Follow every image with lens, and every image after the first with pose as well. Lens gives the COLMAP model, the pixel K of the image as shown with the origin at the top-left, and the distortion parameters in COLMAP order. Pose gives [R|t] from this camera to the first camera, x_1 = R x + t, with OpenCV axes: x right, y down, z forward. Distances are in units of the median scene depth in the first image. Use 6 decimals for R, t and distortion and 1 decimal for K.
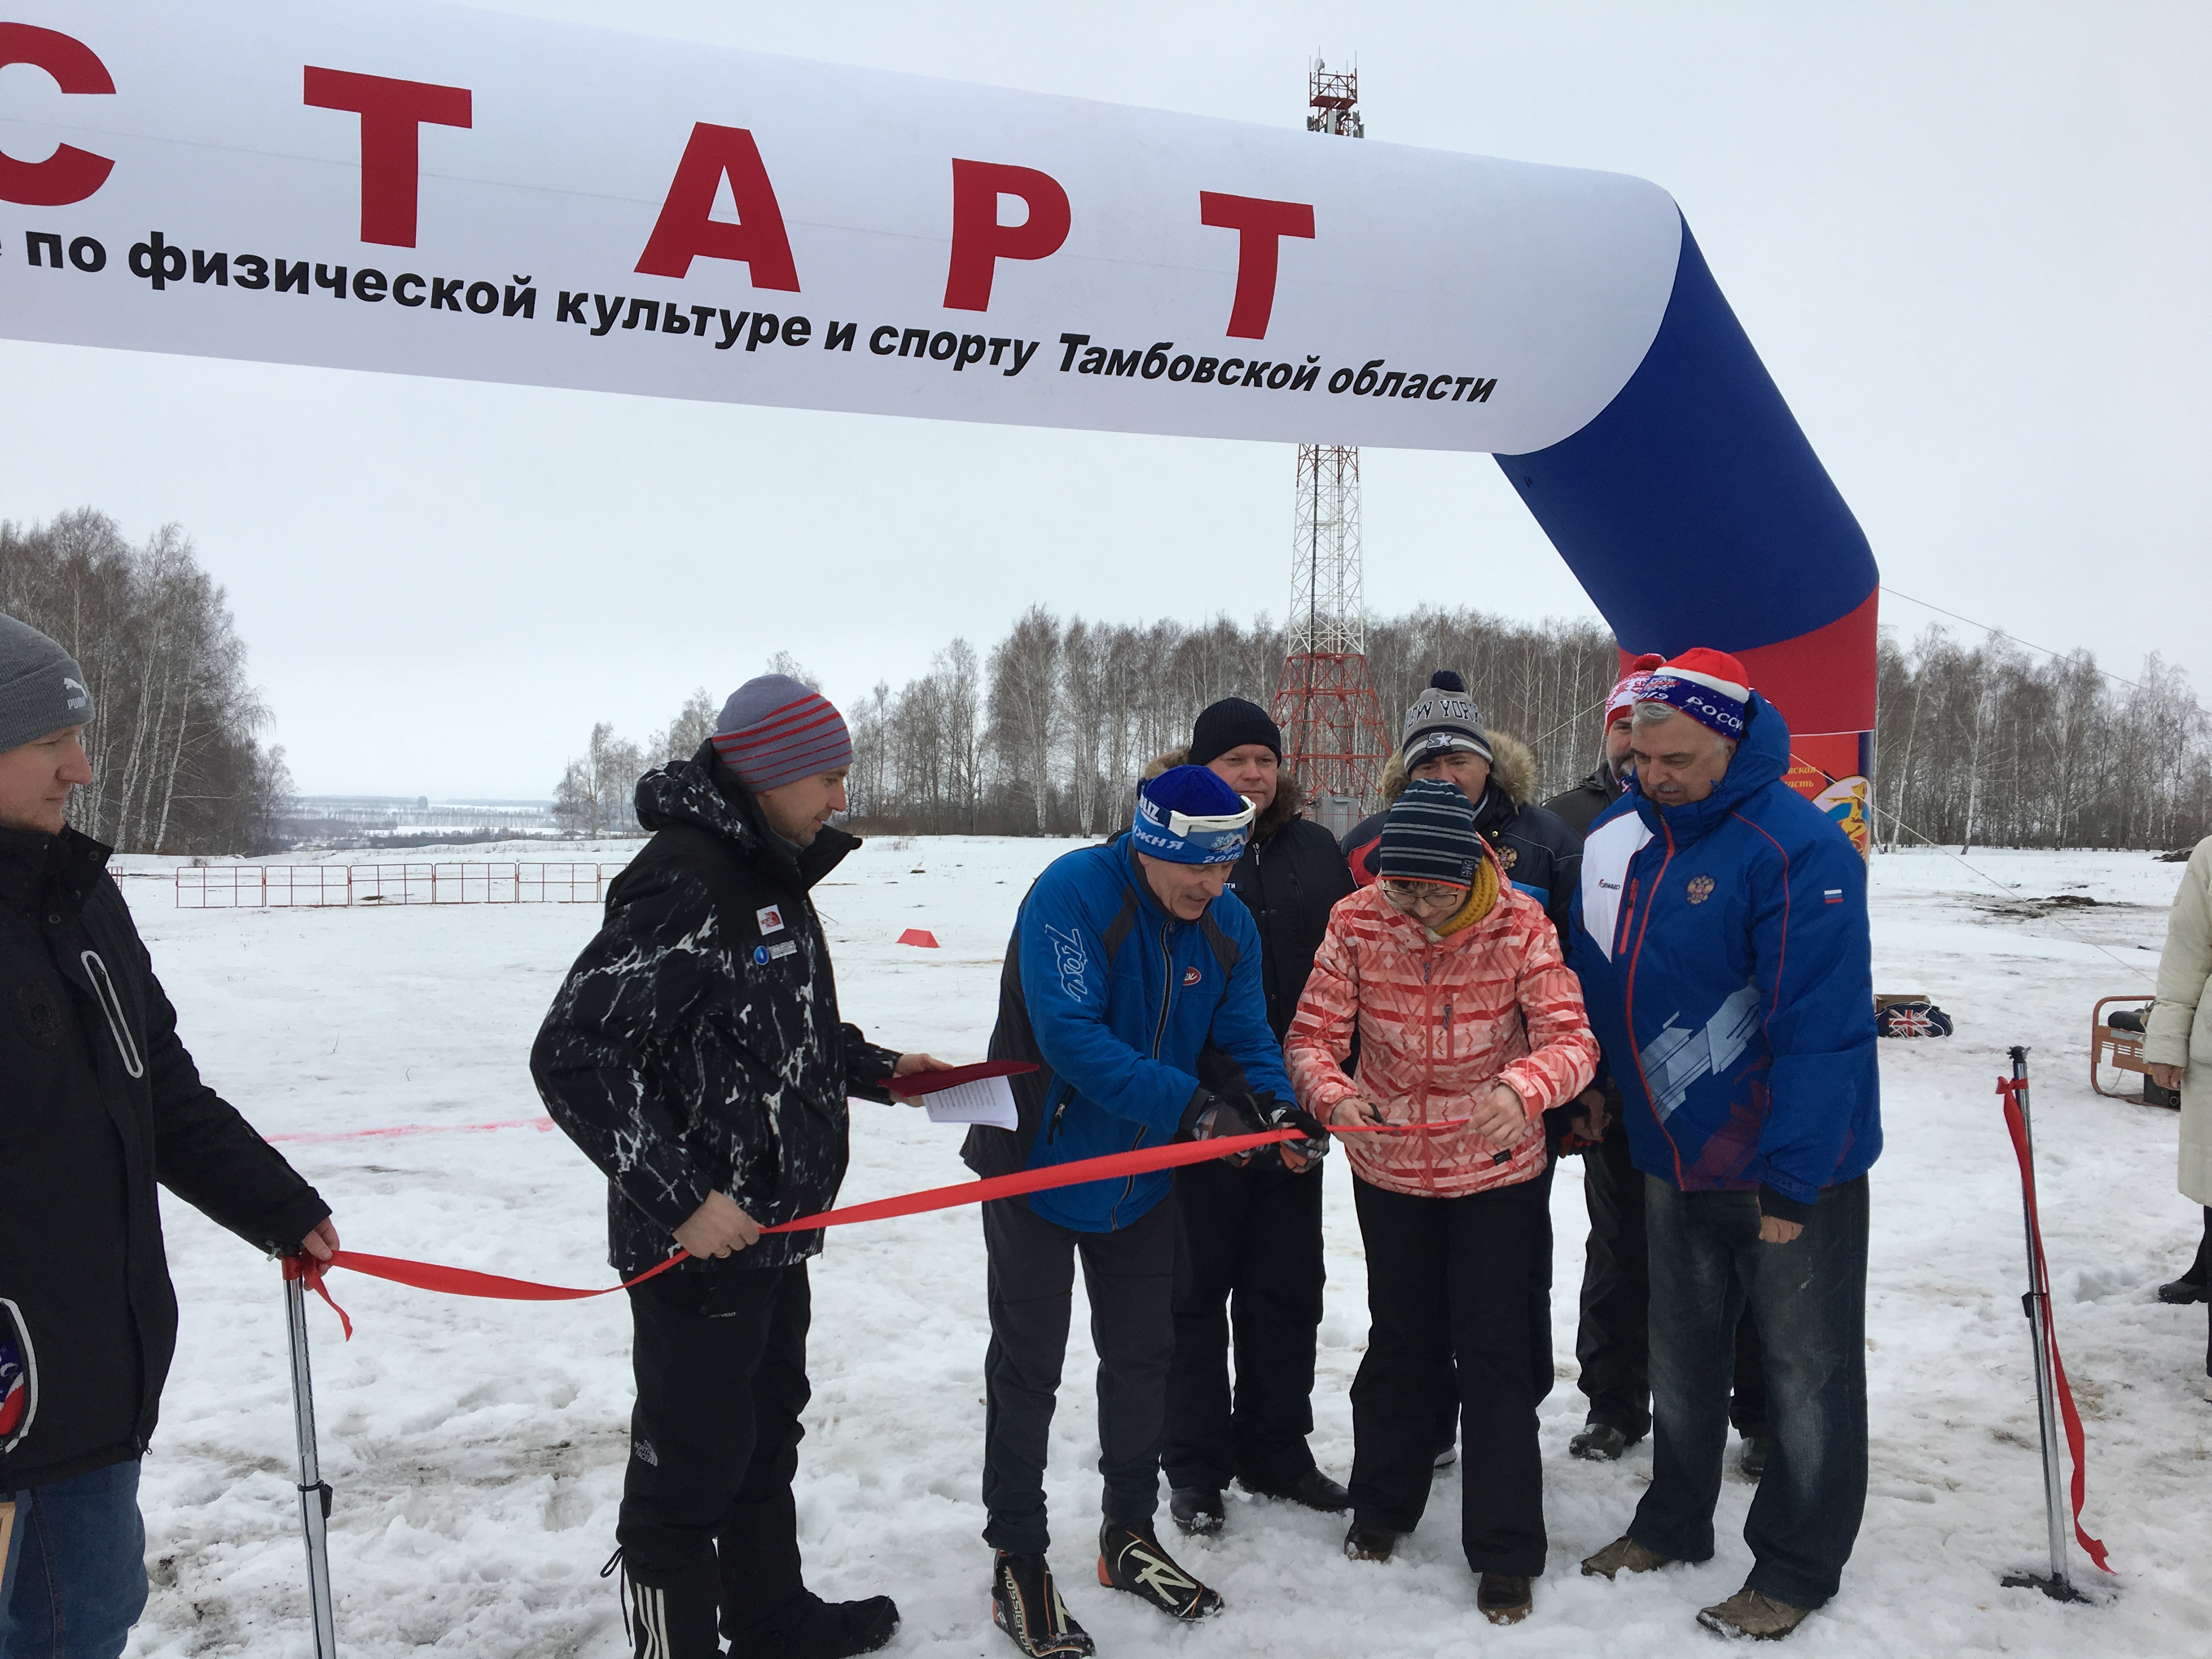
lens RADIAL K [[1847.5, 0, 1112.2], [0, 1847.5, 816.5], [0, 0, 1]] dist [0.119213, -0.160276]
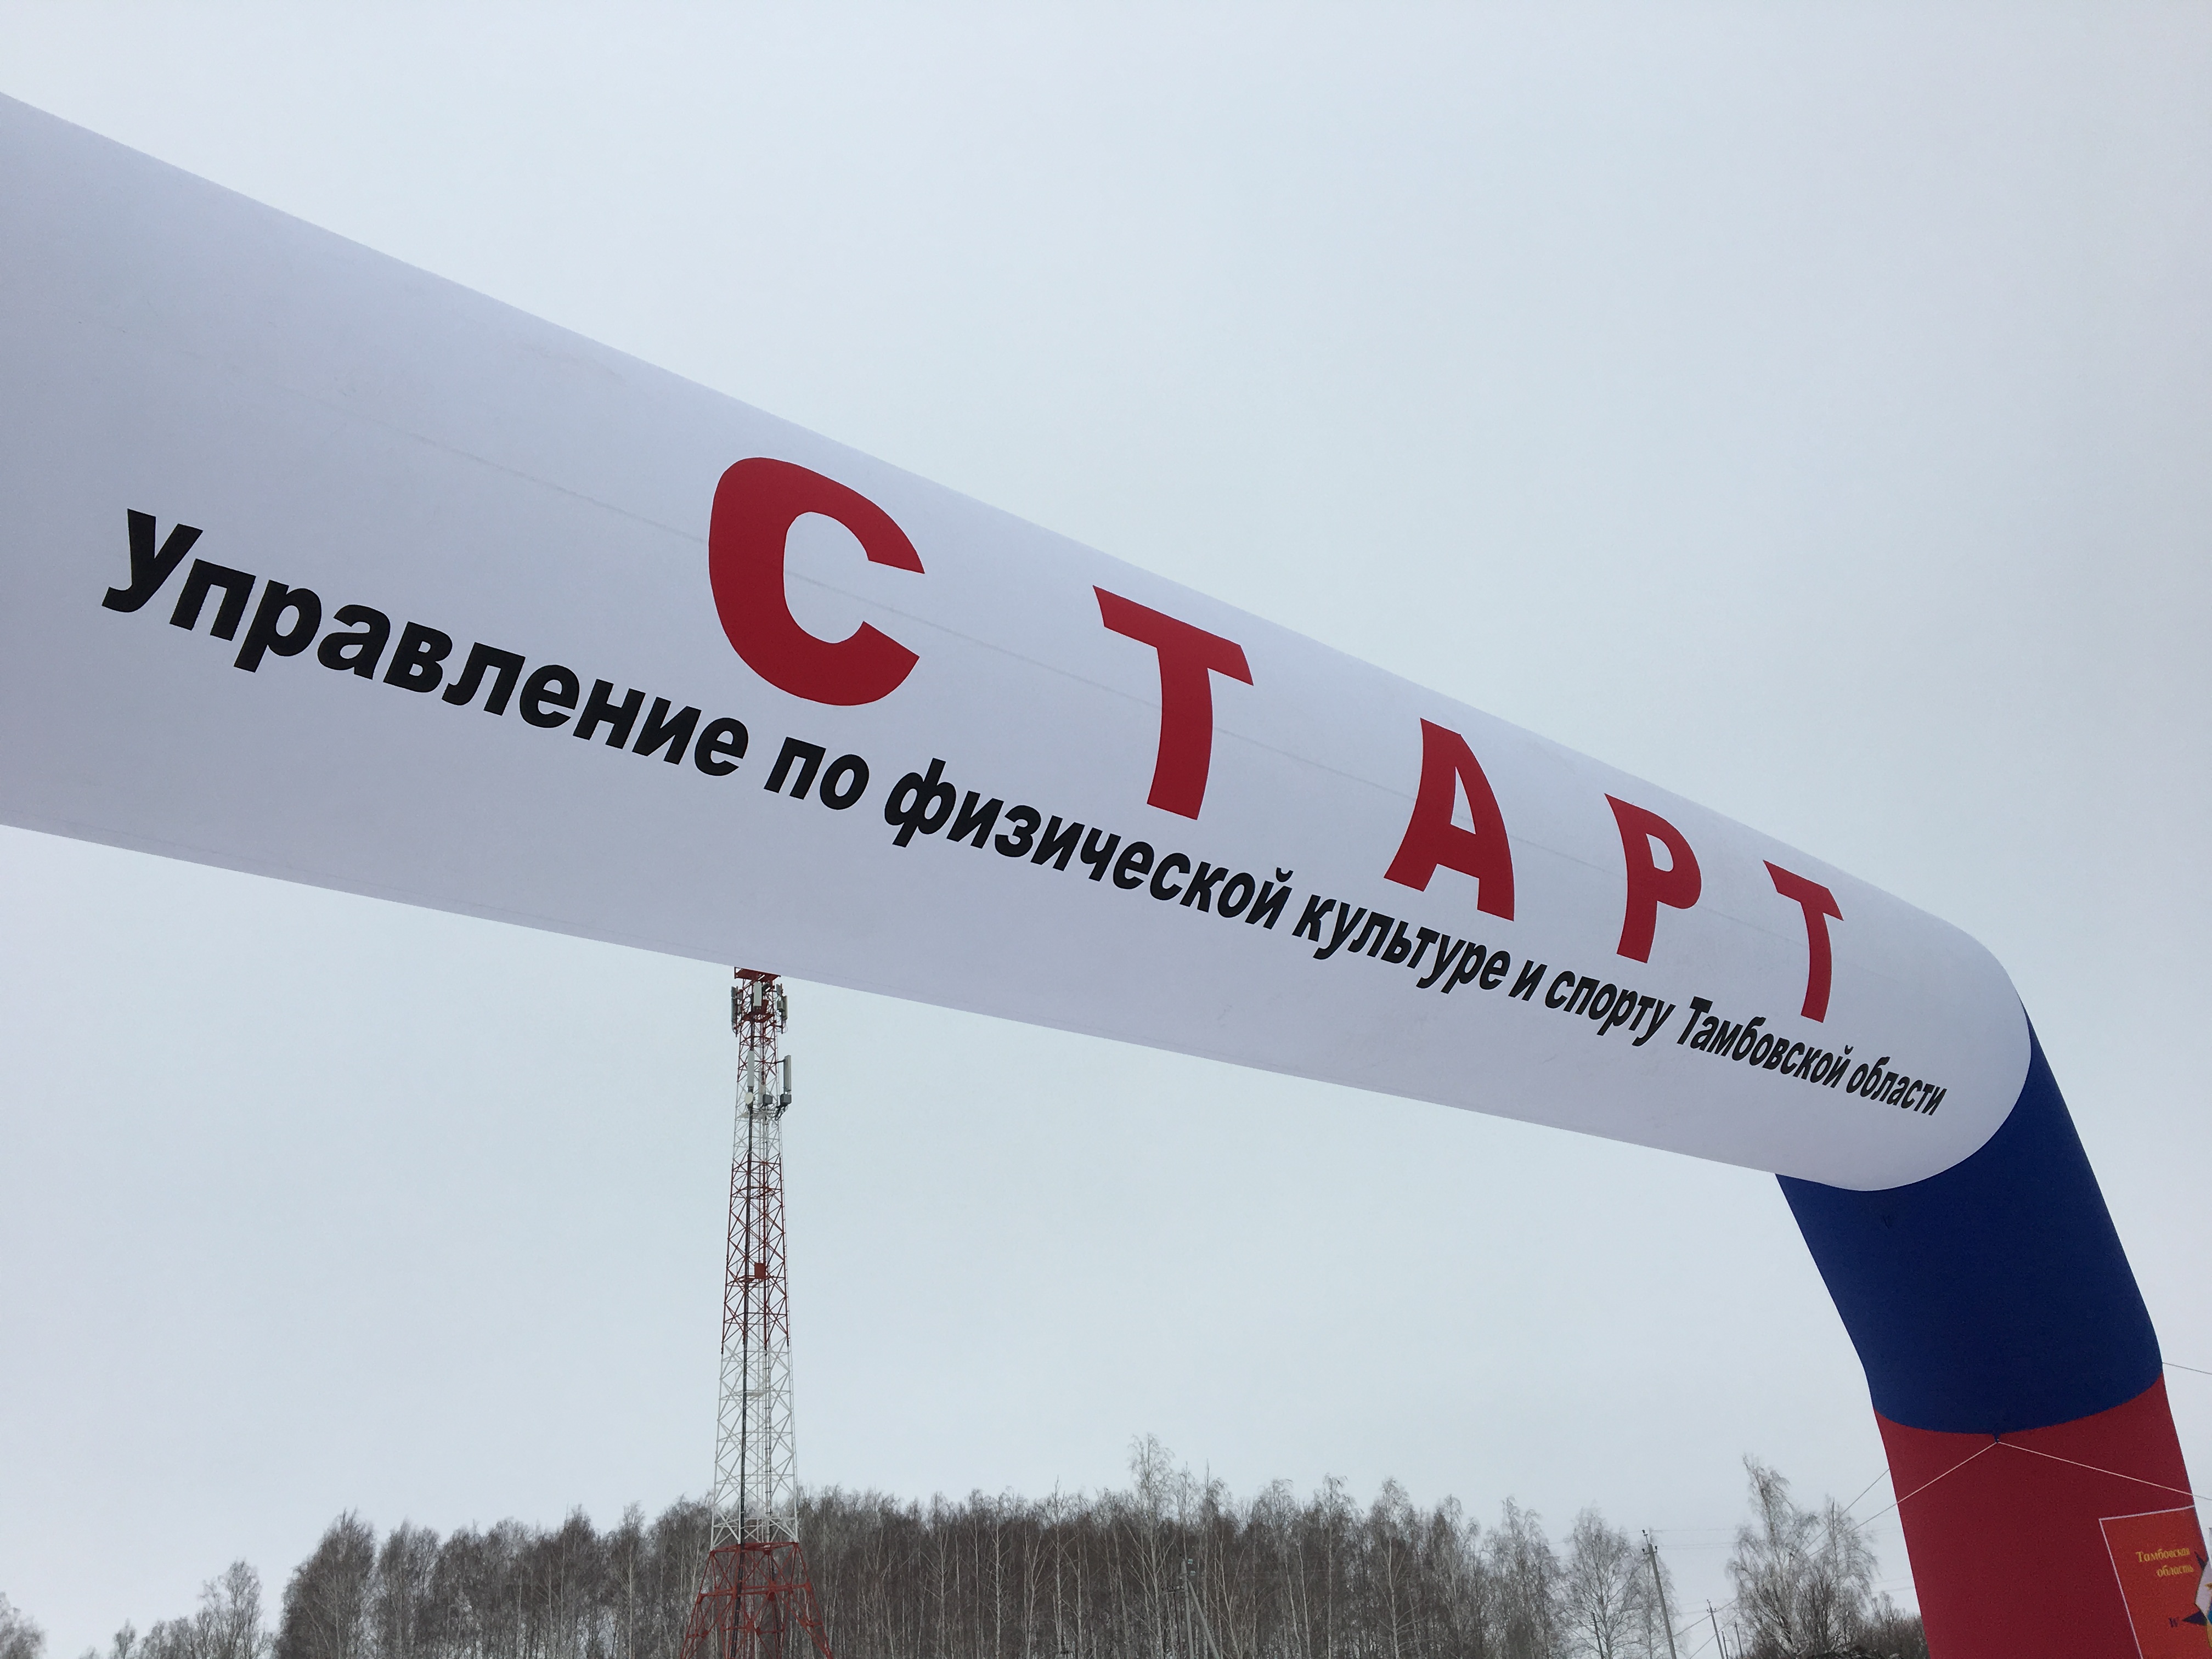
lens RADIAL K [[1865.1, 0, 1115.3], [0, 1865.1, 855.7], [0, 0, 1]] dist [0.116260, -0.207117]
pose [[0.939147, 0.058745, 0.338456, -0.562482], [0.090766, 0.907817, -0.409426, 0.003214], [-0.331308, 0.415231, 0.847242, 0.352801]]
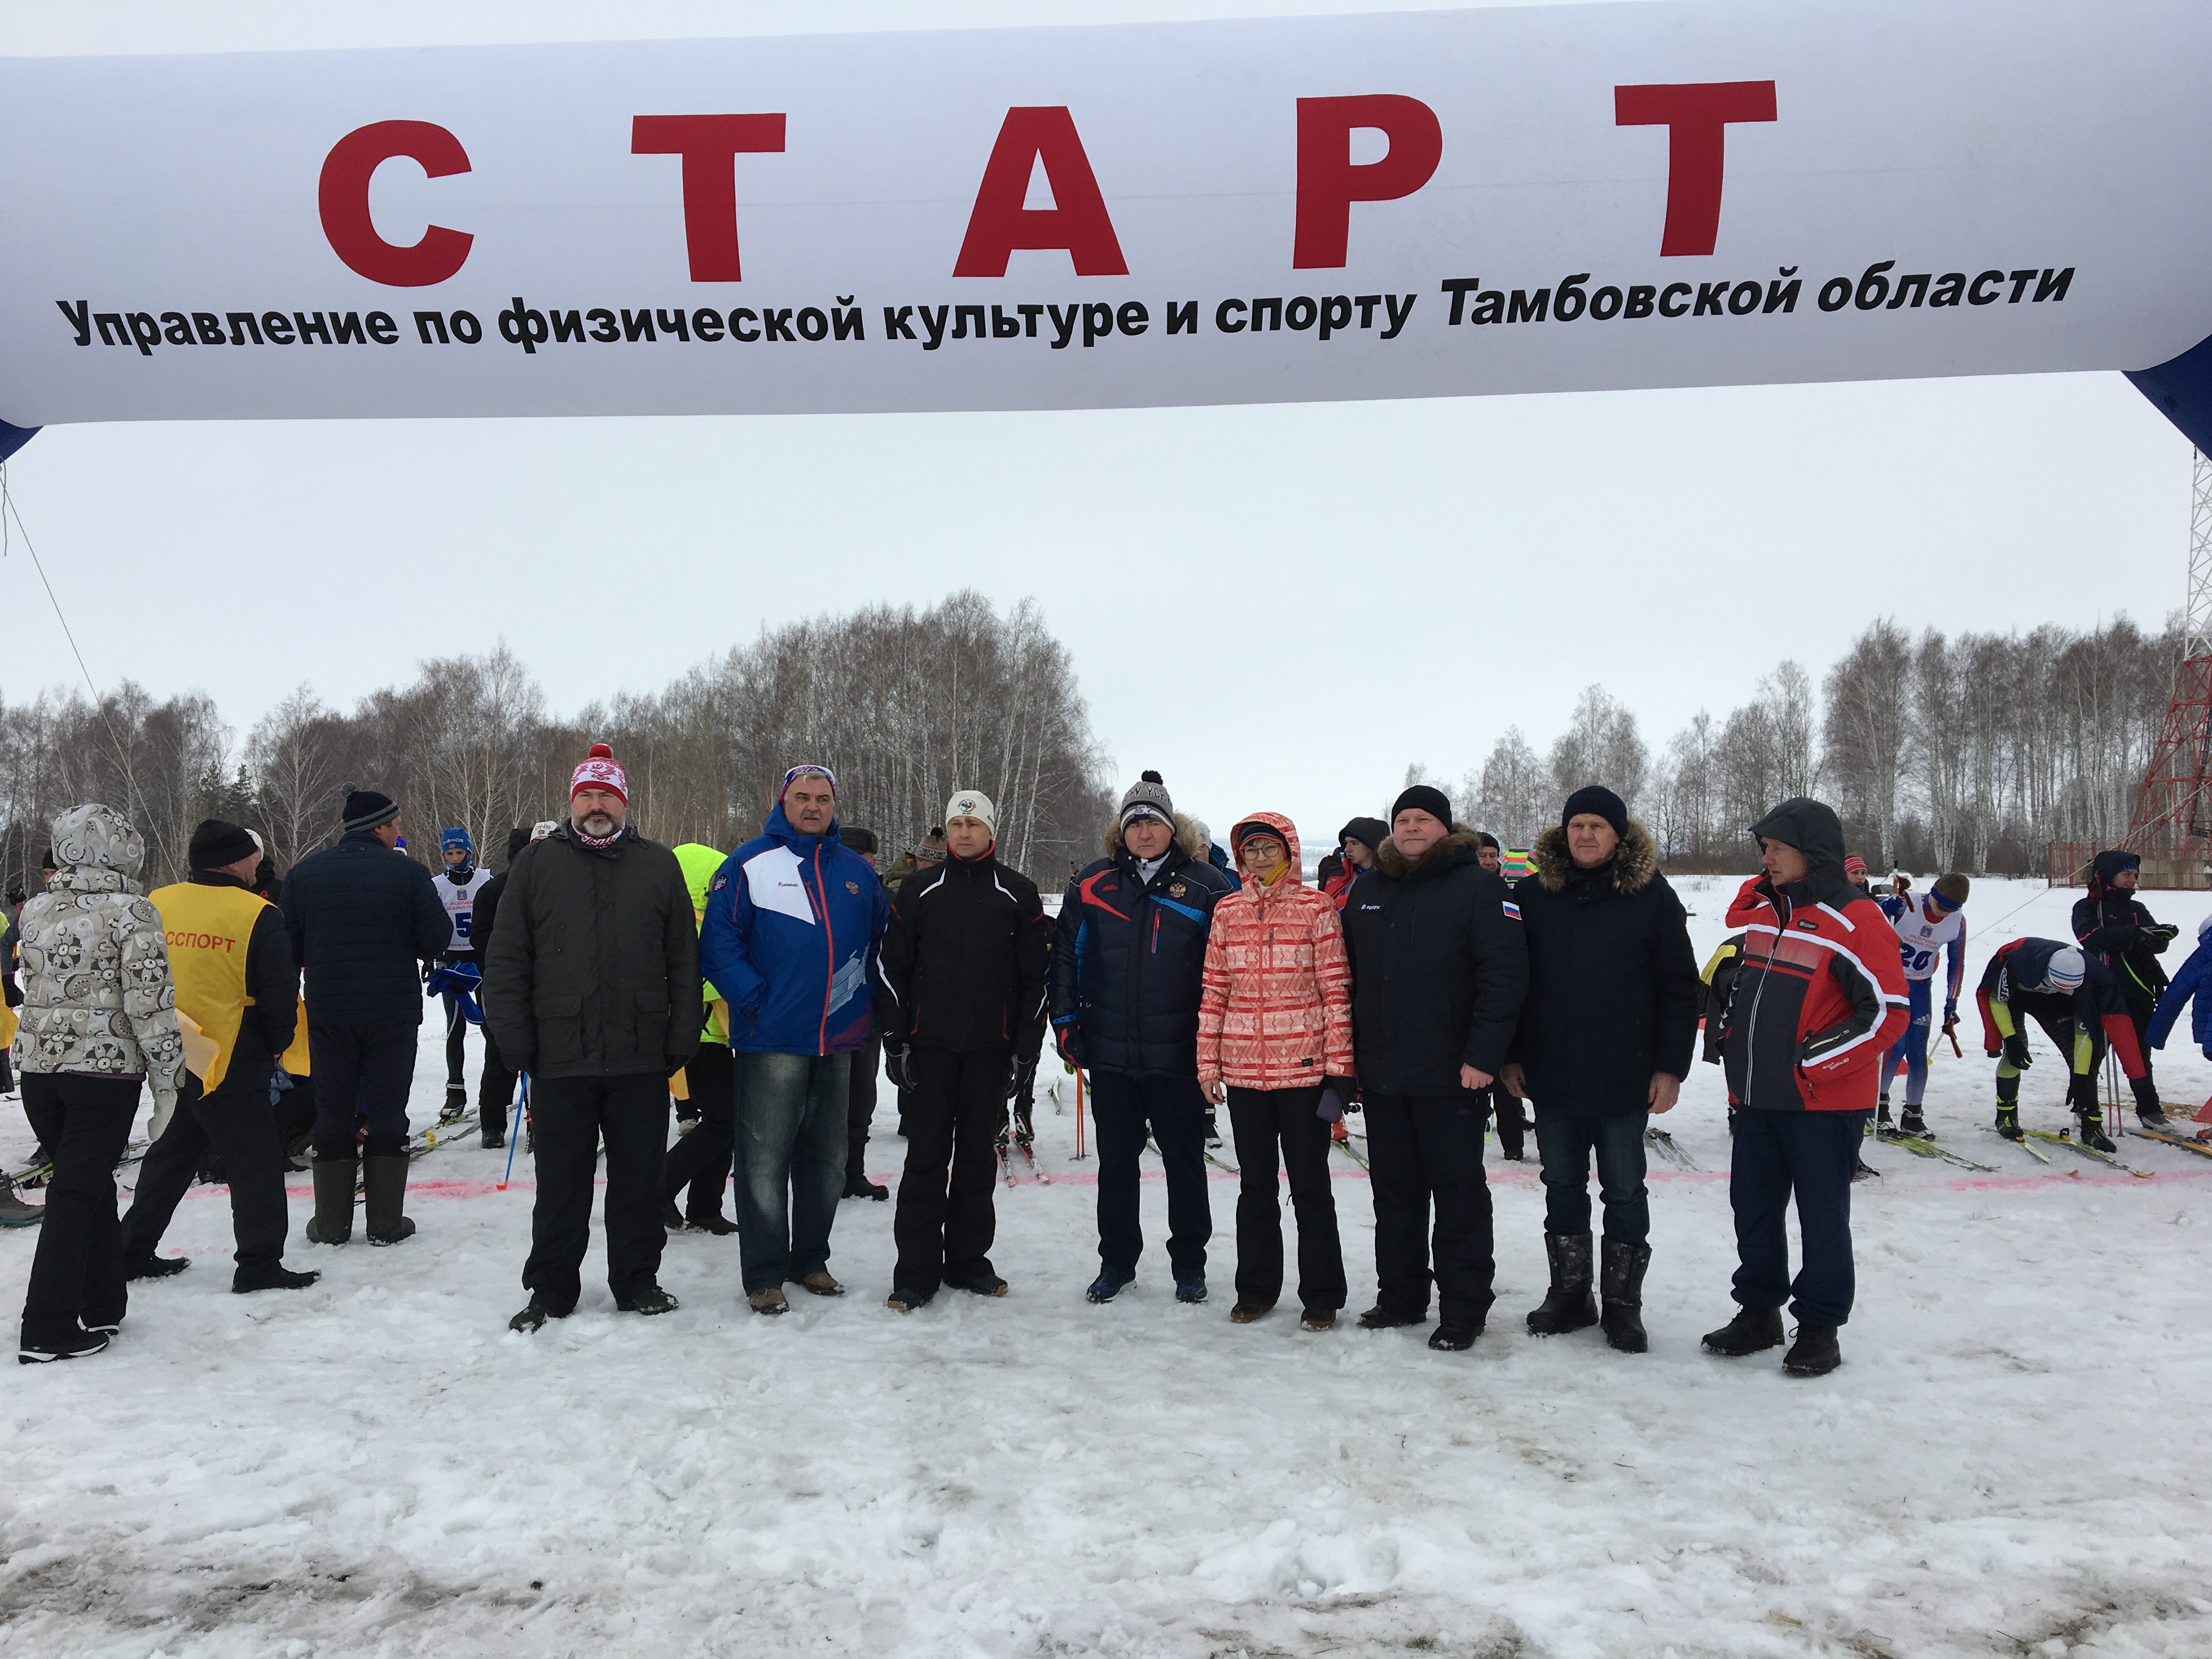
lens RADIAL K [[1865.1, 0, 1115.3], [0, 1865.1, 855.7], [0, 0, 1]] dist [0.116260, -0.207117]
pose [[0.907021, -0.006386, -0.421038, 0.201929], [0.006406, 0.999979, -0.001366, 0.005176], [0.421038, -0.001459, 0.907042, 0.151015]]
